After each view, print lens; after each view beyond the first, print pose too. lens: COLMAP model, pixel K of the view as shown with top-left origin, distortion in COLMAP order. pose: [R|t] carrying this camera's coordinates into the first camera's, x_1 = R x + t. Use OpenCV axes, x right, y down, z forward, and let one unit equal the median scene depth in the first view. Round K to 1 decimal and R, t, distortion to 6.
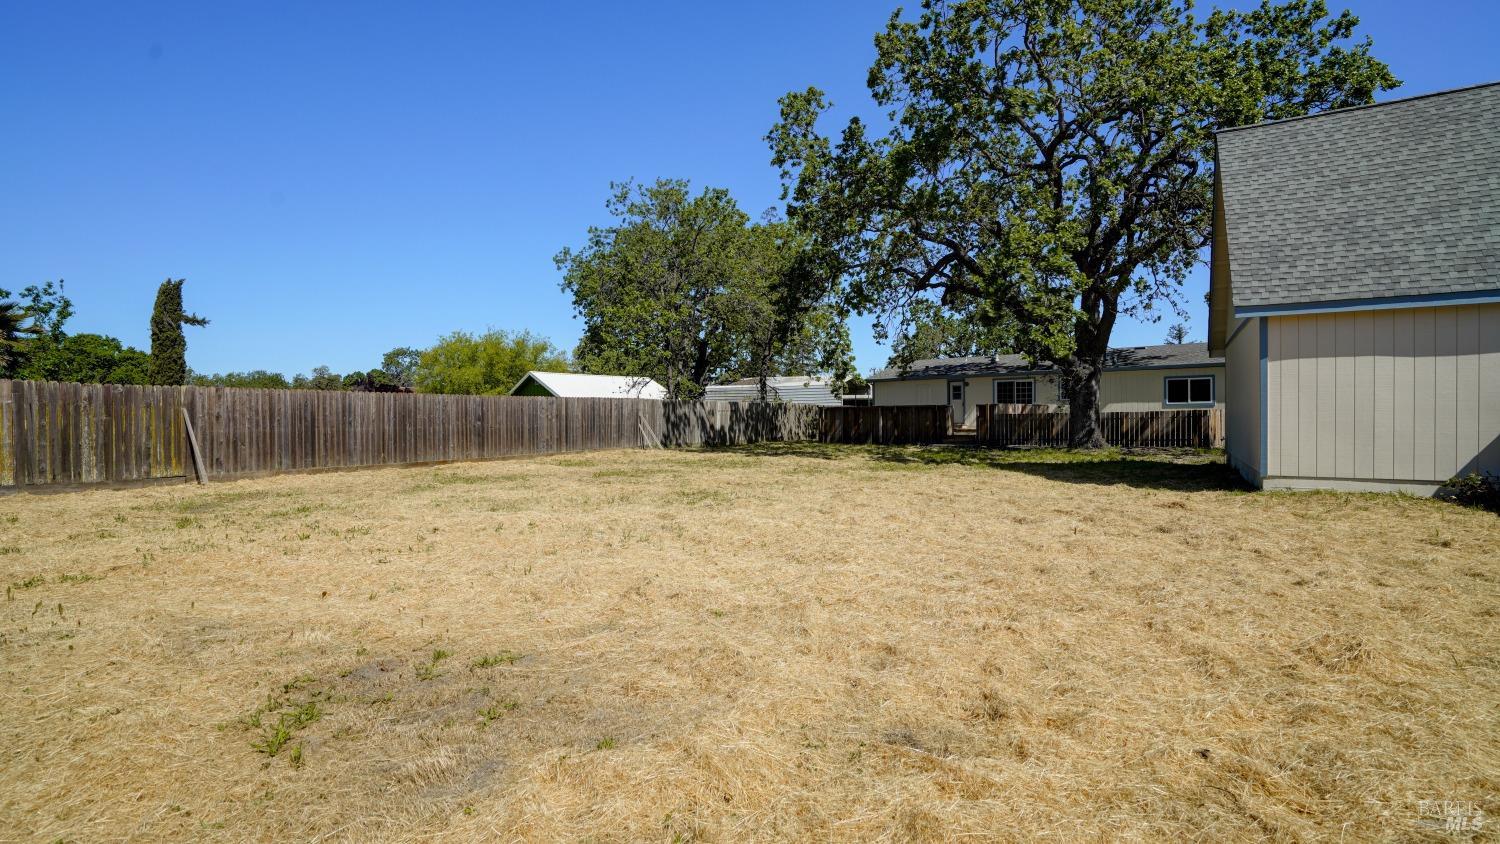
lens RADIAL K [[704.5, 0, 748.5], [0, 704.5, 419.5], [0, 0, 1]] dist [-0.045205, 0.011029]
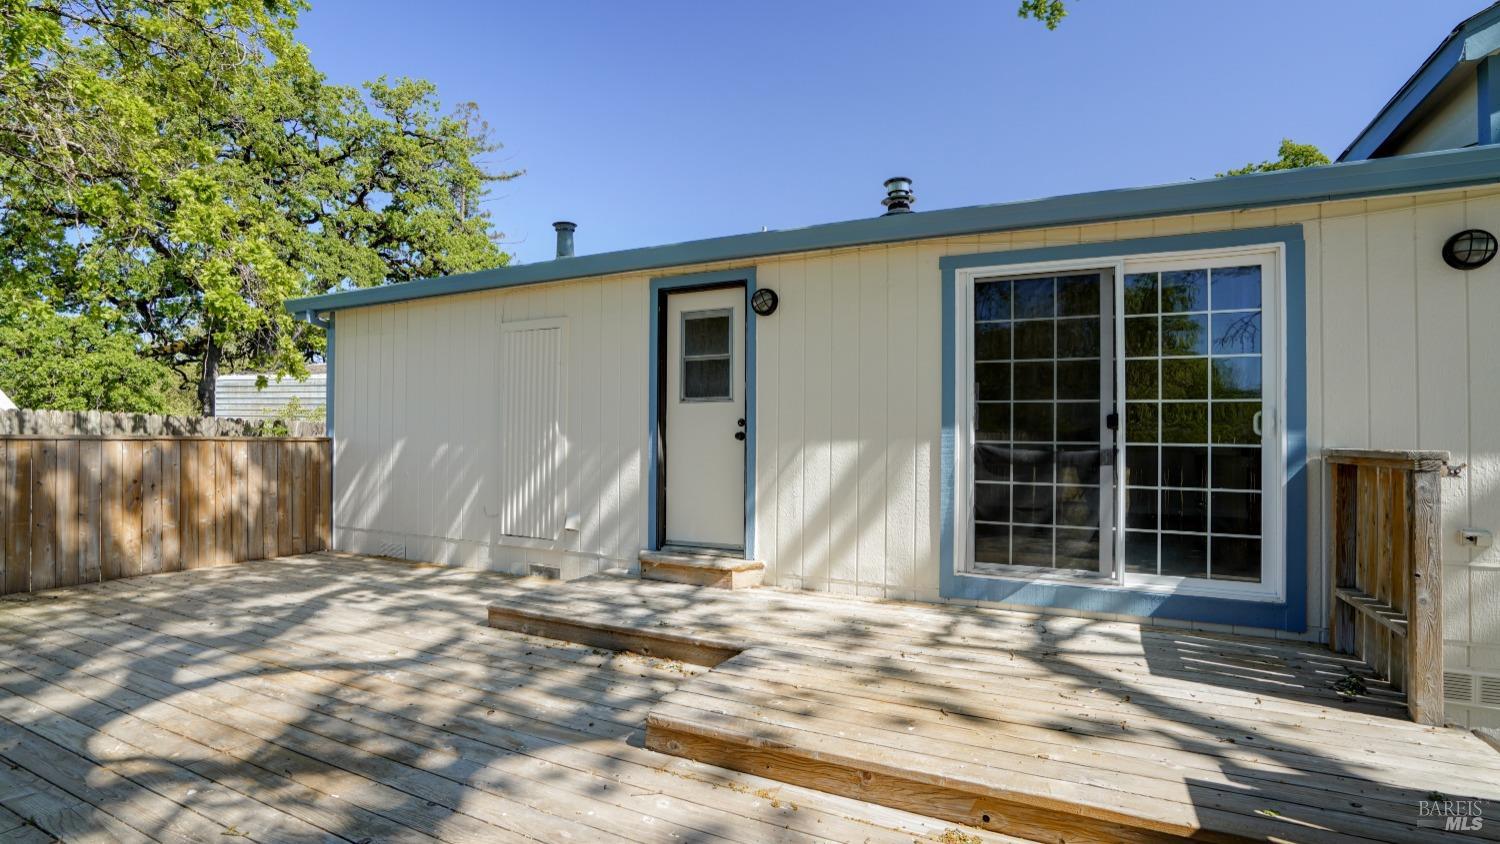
lens RADIAL K [[704.5, 0, 752.9], [0, 704.5, 428.9], [0, 0, 1]] dist [-0.045205, 0.011029]
pose [[0.959964, 0.026295, 0.278888, 0.289224], [-0.020997, 0.999538, -0.021966, -0.020400], [-0.279337, 0.015231, 0.960072, 0.926627]]
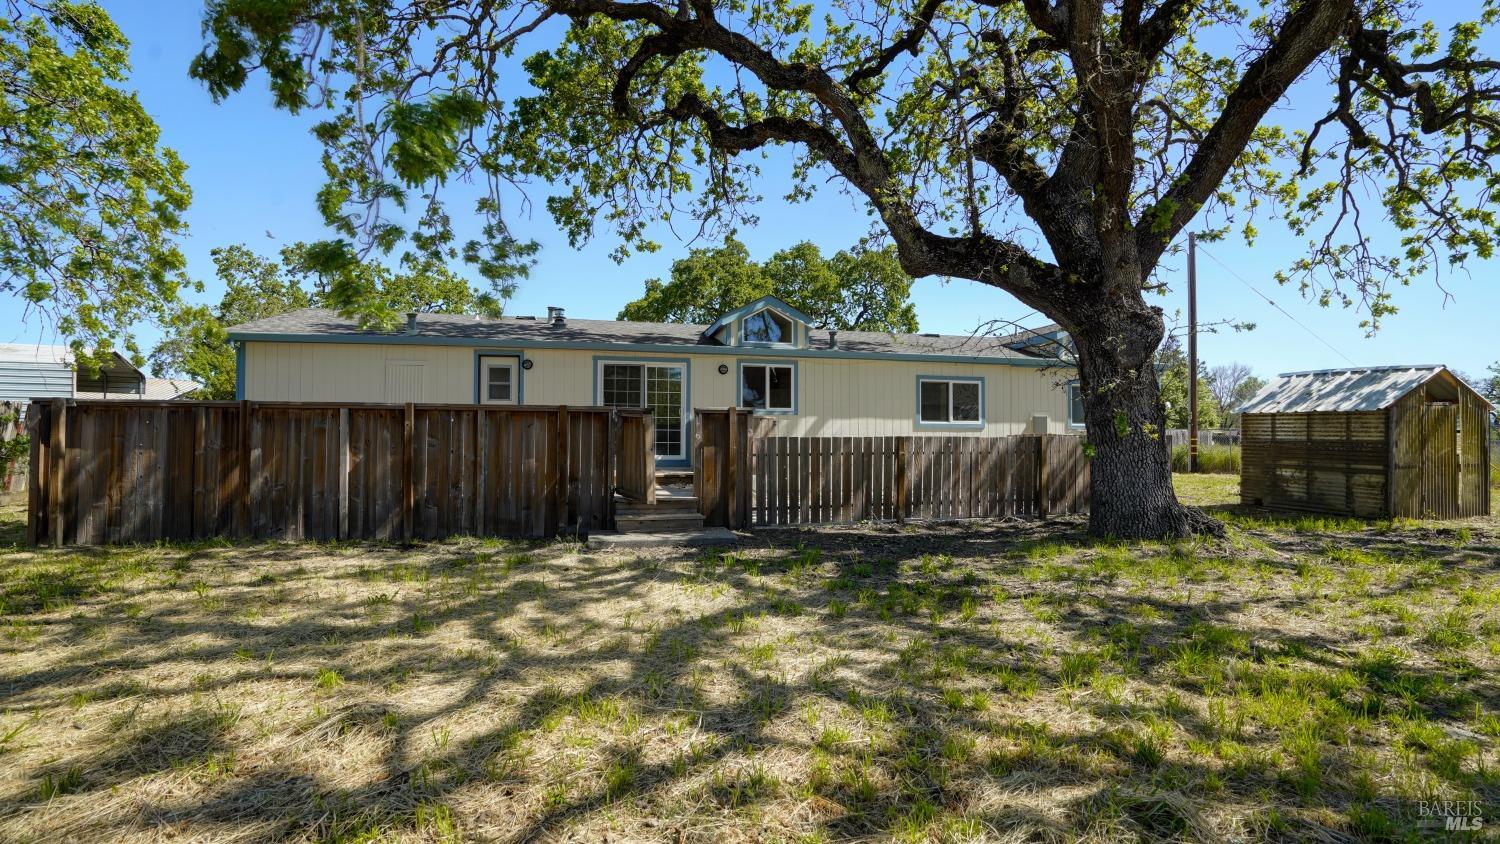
lens RADIAL K [[704.5, 0, 758.5], [0, 704.5, 422.6], [0, 0, 1]] dist [-0.045205, 0.011029]
pose [[0.578687, 0.028323, 0.815058, 0.055982], [-0.006864, 0.999531, -0.029860, -0.004512], [-0.815521, 0.011685, 0.578610, 0.703089]]
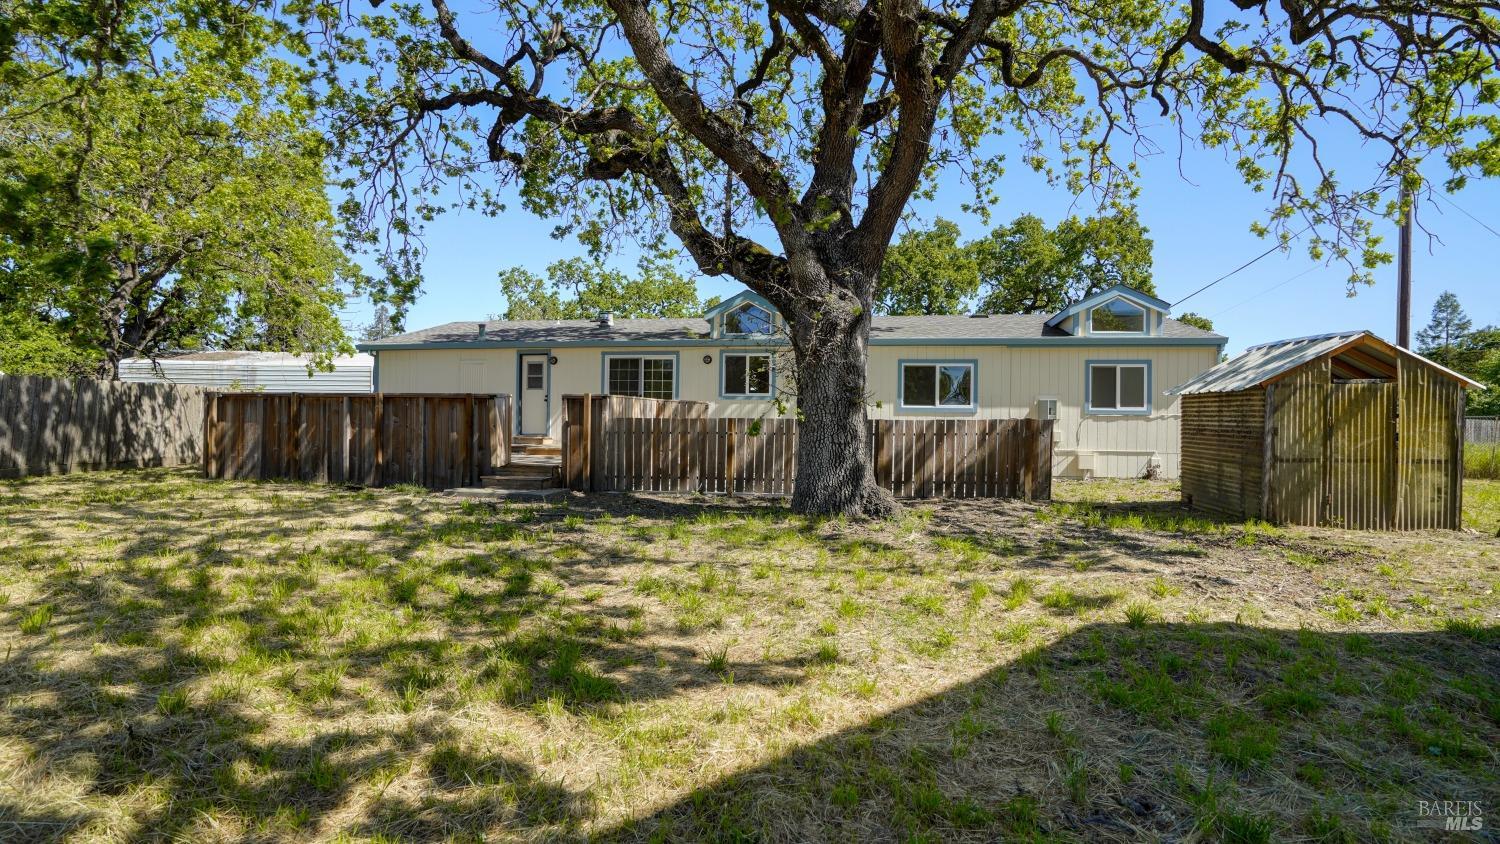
lens RADIAL K [[704.5, 0, 746.0], [0, 704.5, 421.7], [0, 0, 1]] dist [-0.045205, 0.011029]
pose [[0.860589, 0.019451, 0.508928, 0.184361], [-0.018319, 0.999806, -0.007234, -0.003893], [-0.508970, -0.003098, 0.860779, 0.519415]]
